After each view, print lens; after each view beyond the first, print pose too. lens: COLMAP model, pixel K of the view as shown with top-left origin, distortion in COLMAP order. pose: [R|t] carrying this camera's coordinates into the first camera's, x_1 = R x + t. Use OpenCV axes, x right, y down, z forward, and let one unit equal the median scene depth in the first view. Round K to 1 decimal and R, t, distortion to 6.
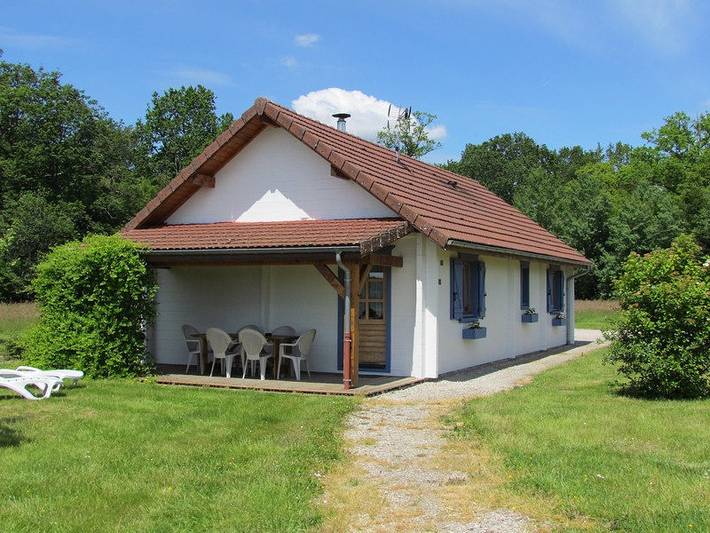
lens RADIAL K [[813.6, 0, 355.3], [0, 813.6, 266.3], [0, 0, 1]] dist [-0.020577, 0.000000]
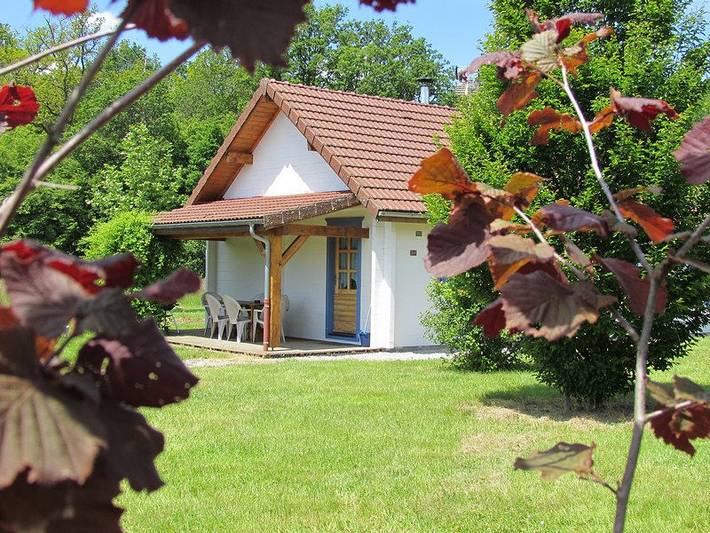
lens RADIAL K [[952.8, 0, 354.9], [0, 952.8, 266.8], [0, 0, 1]] dist [-0.002341, 0.000000]
pose [[0.906402, 0.008898, -0.422323, 0.551242], [0.003922, 0.999558, 0.029478, 0.001510], [0.422398, -0.028376, 0.905966, -0.085721]]
